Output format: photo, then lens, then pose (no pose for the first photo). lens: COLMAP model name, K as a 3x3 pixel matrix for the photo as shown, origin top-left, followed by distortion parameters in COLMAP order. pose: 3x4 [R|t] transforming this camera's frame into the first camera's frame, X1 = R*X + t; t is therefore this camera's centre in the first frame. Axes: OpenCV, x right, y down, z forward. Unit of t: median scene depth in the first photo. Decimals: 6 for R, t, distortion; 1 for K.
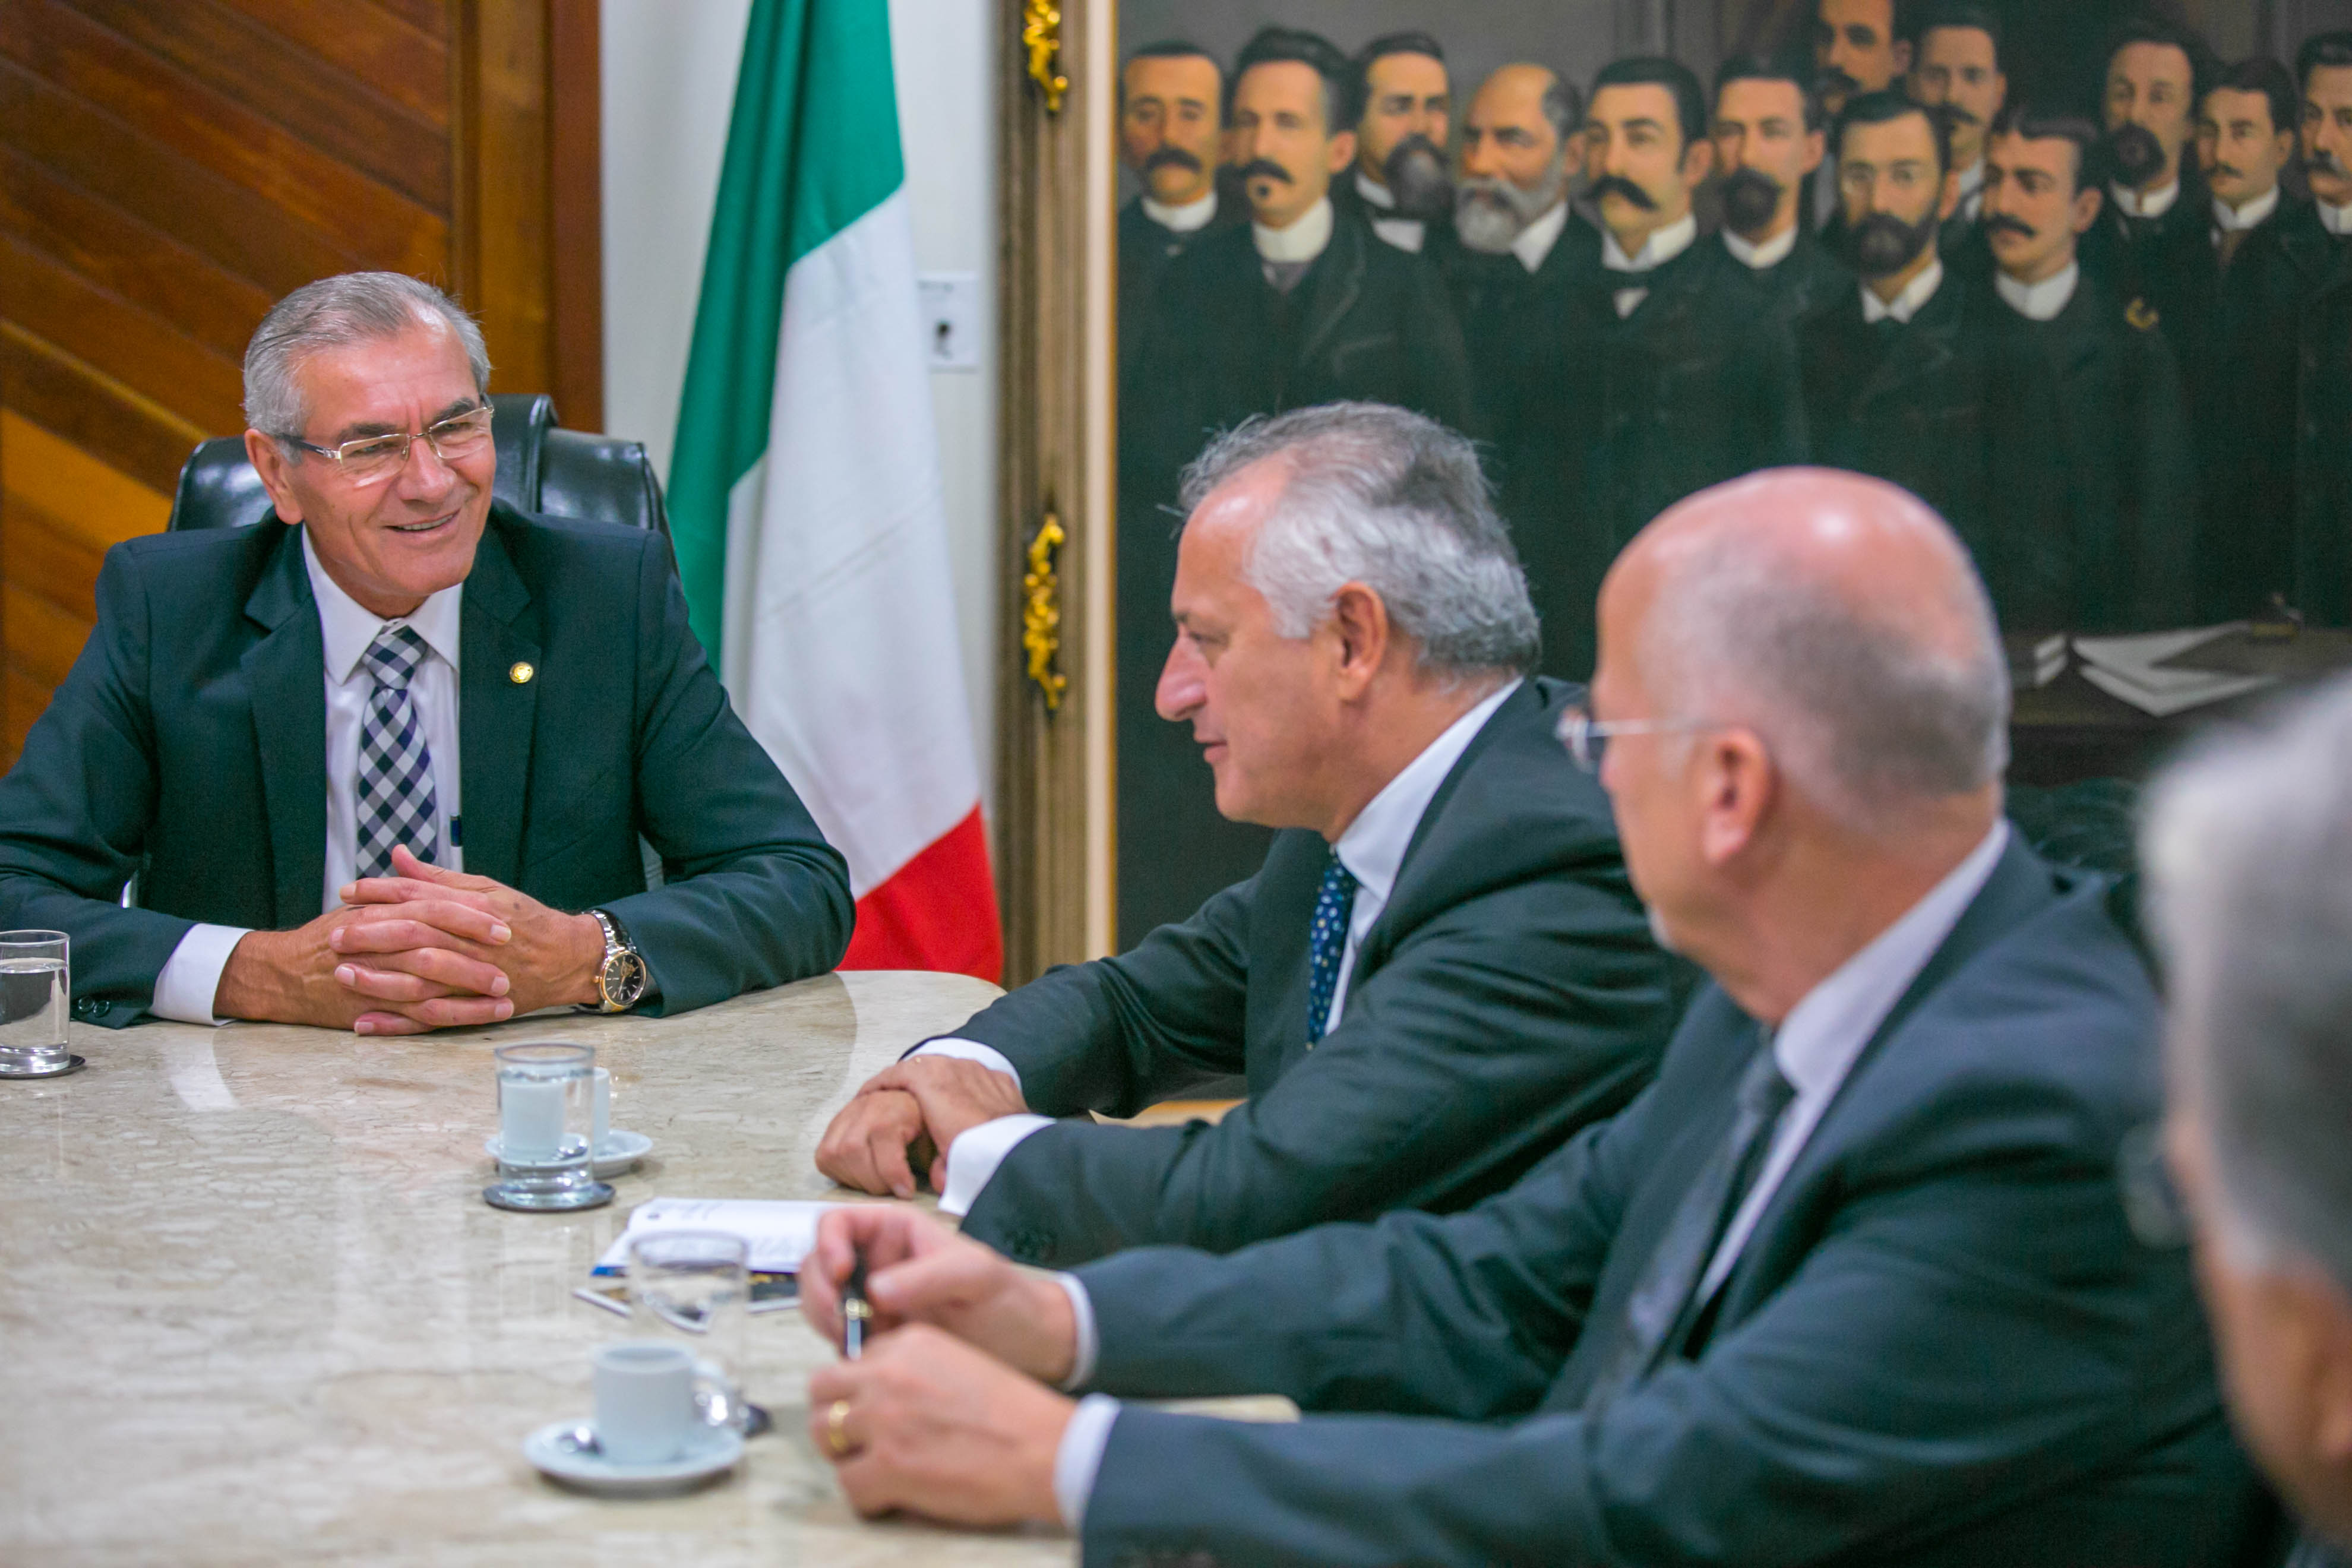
lens RADIAL K [[5070.8, 0, 1121.0], [0, 5070.8, 854.5], [0, 0, 1]] dist [-0.299713, 0.000000]
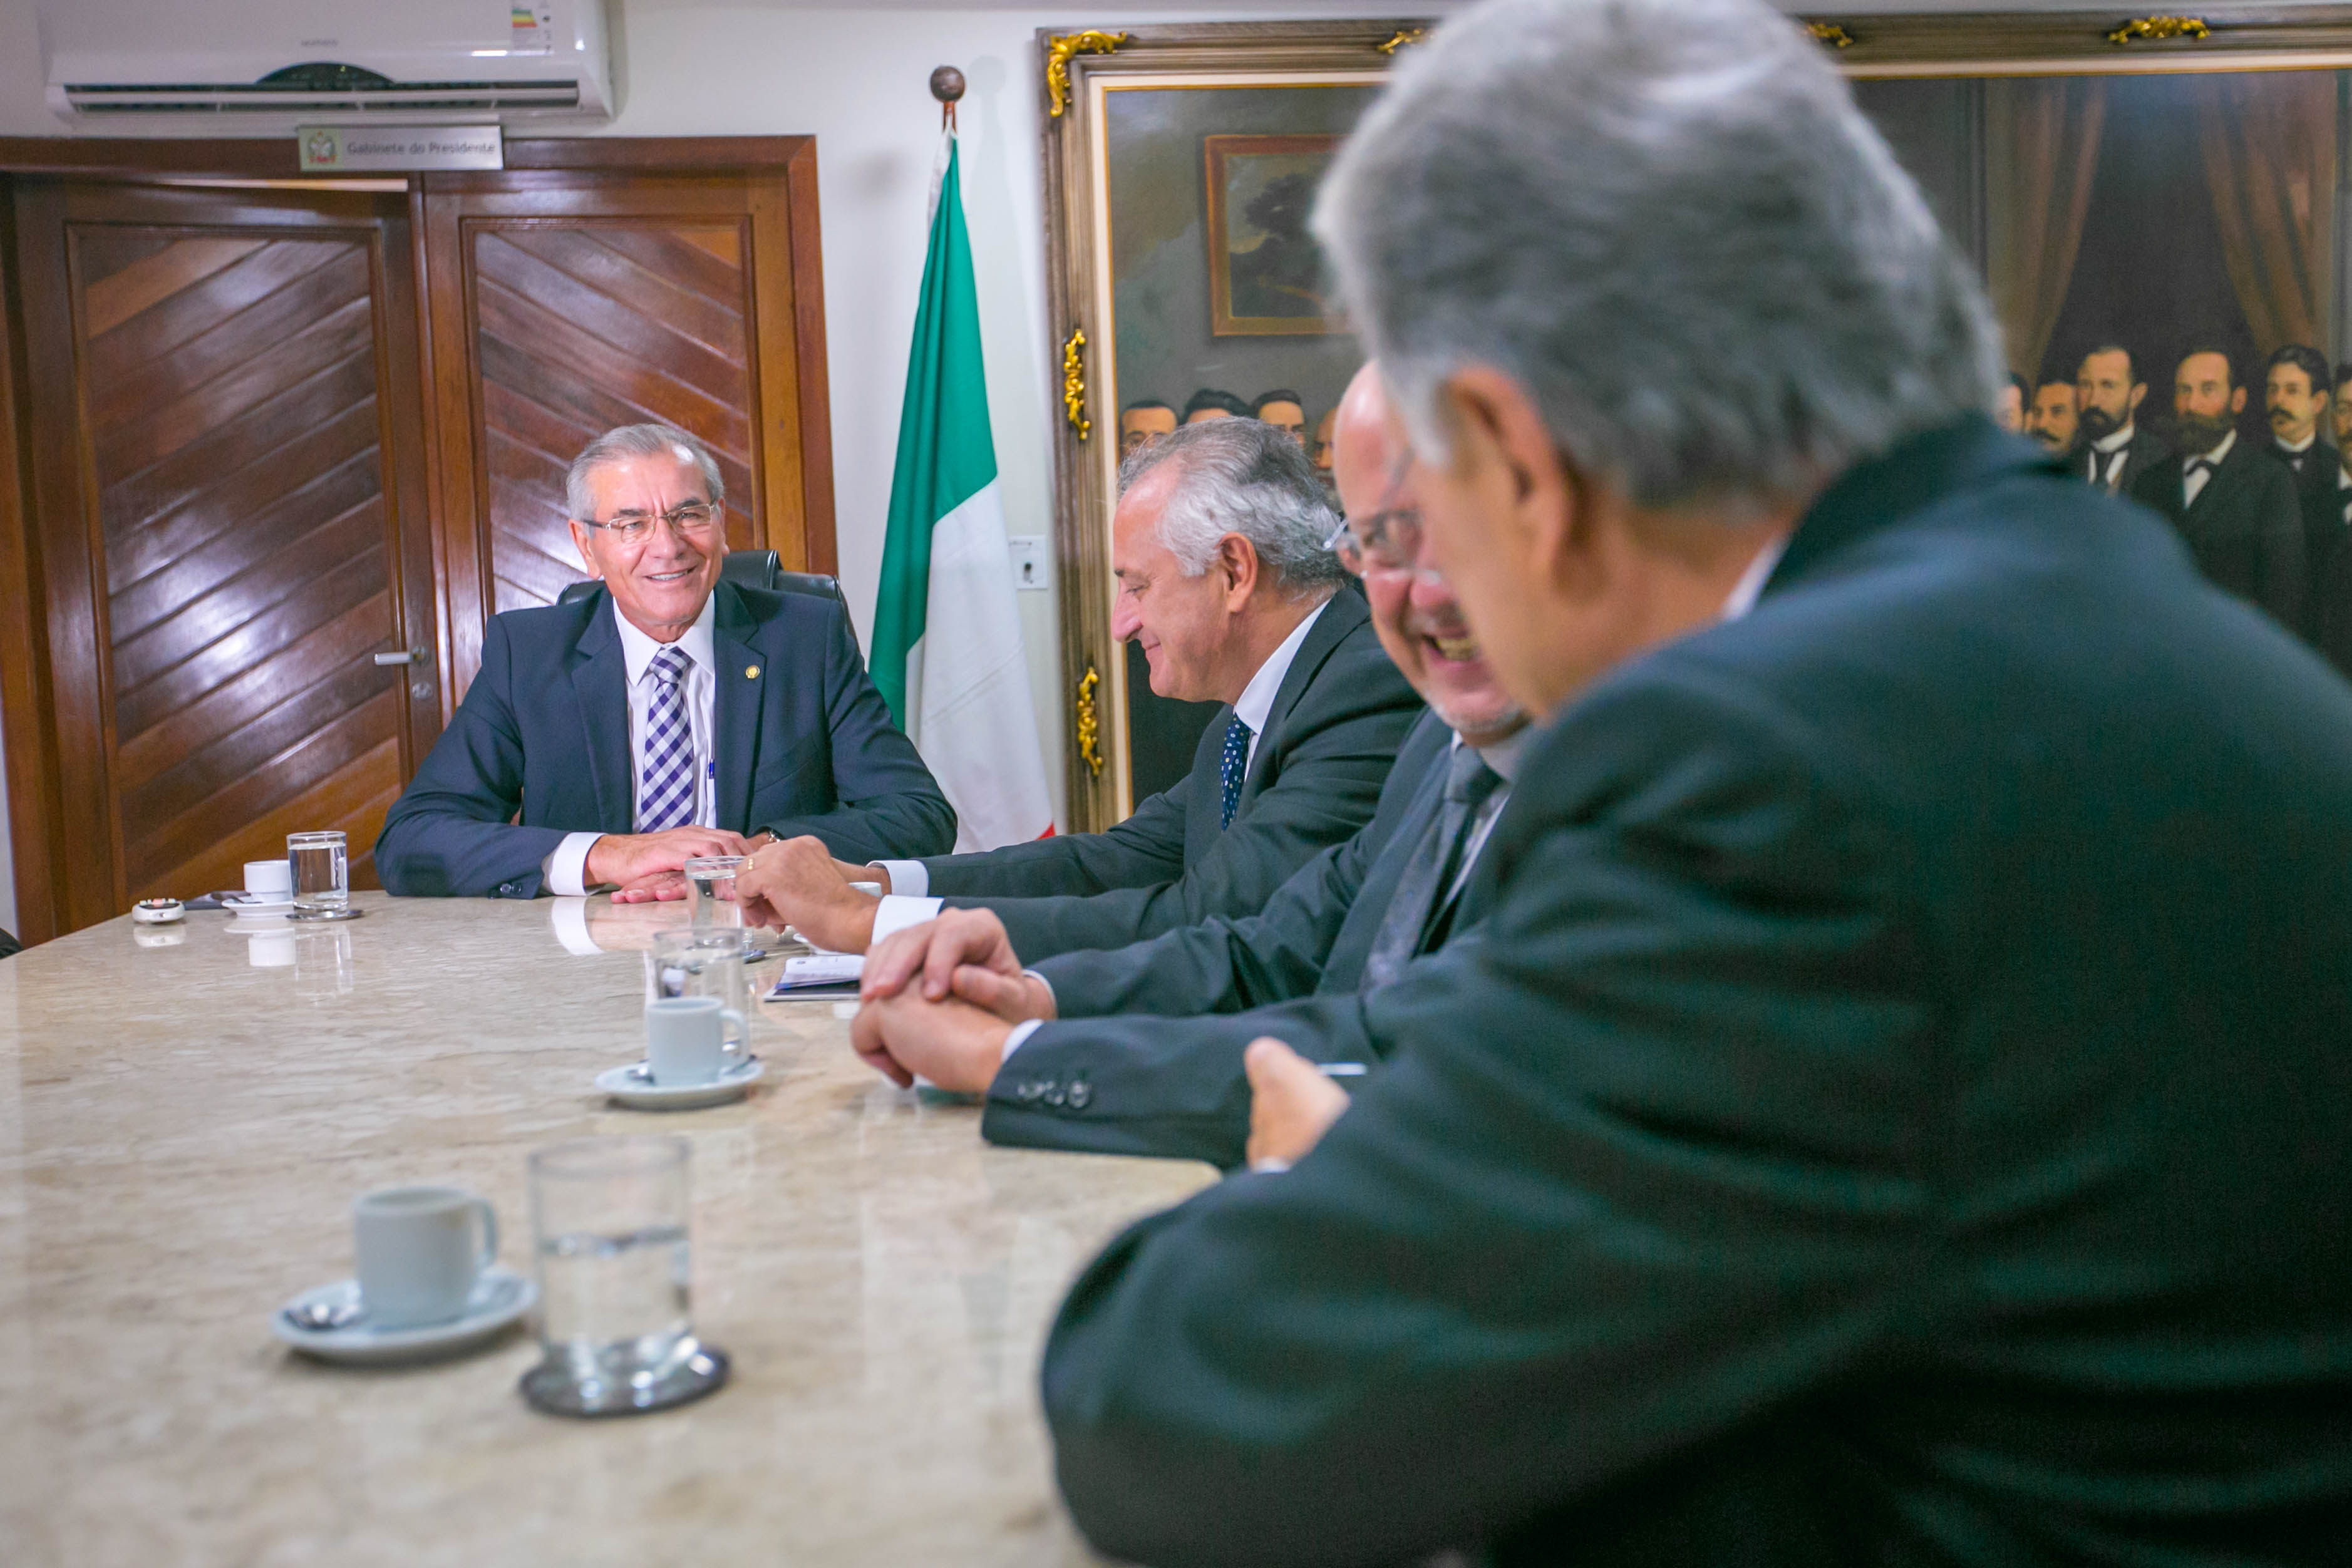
lens RADIAL K [[2469.0, 0, 1136.0], [0, 2469.0, 829.5], [0, 0, 1]] dist [0.040334, 0.000000]
pose [[0.999202, -0.036814, -0.015465, 0.013703], [0.035686, 0.997062, -0.067772, 0.050833], [0.017915, 0.067166, 0.997581, 0.128041]]
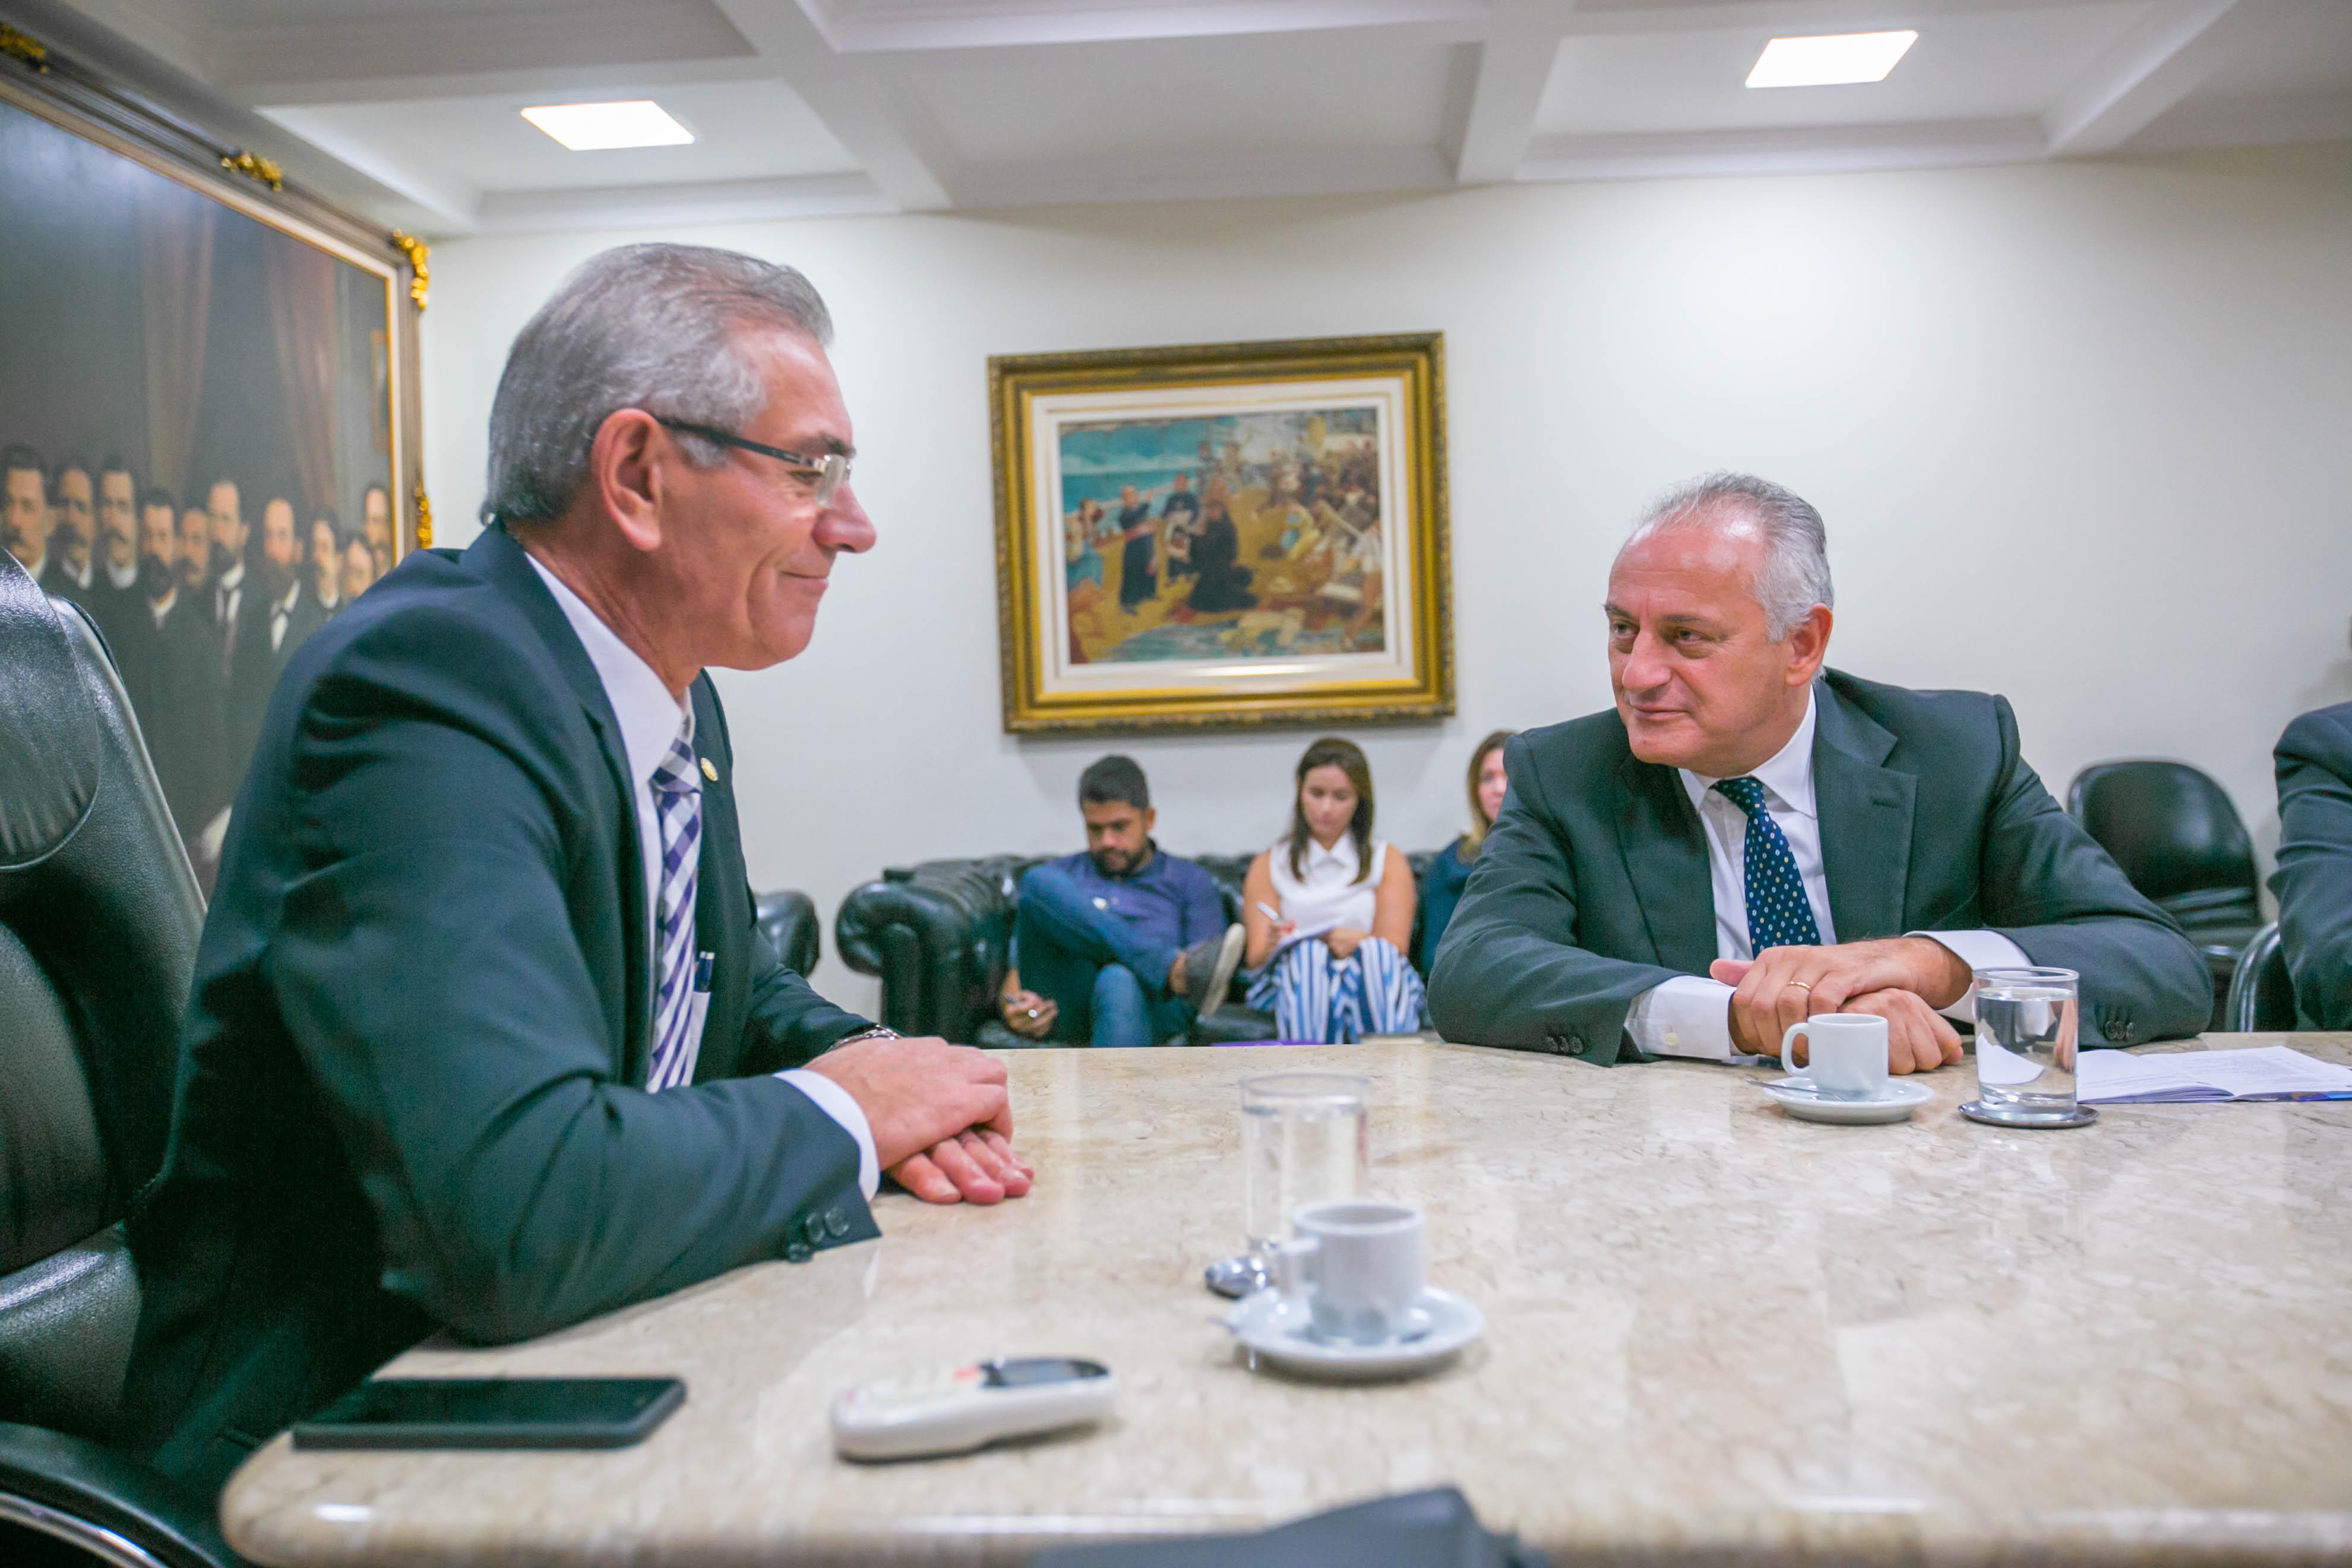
lens RADIAL K [[2126.0, 0, 1170.6], [0, 2126.0, 783.6], [0, 0, 1]] dist [0.037153, 0.070867]
pose [[0.191083, -0.035625, 0.980927, -0.315531], [0.175433, 0.984490, 0.001580, -0.011935], [-0.965769, 0.171786, 0.194369, 0.578367]]
